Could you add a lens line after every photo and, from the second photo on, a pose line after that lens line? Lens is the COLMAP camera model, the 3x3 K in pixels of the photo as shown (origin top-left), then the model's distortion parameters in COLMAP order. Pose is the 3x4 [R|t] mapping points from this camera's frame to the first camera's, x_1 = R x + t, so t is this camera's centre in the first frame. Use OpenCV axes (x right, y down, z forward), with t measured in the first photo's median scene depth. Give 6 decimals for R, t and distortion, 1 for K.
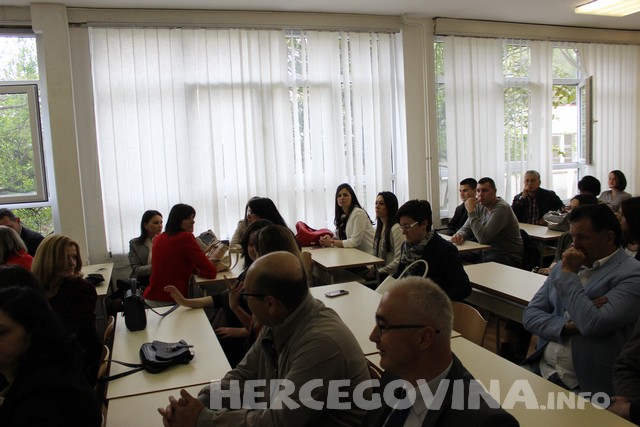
lens RADIAL K [[530.4, 0, 320.0], [0, 530.4, 213.5], [0, 0, 1]] dist [-0.162417, 0.144000]
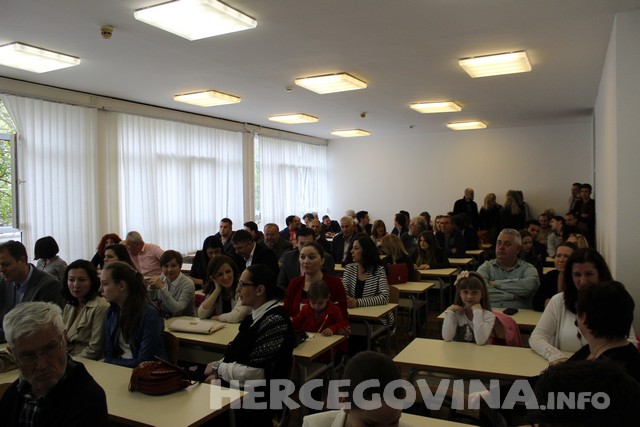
lens RADIAL K [[530.4, 0, 320.0], [0, 530.4, 213.5], [0, 0, 1]] dist [-0.162417, 0.144000]
pose [[0.622902, -0.016842, 0.782119, -1.068829], [0.106800, 0.992238, -0.063692, 0.063069], [-0.774975, 0.123204, 0.619866, -0.258285]]
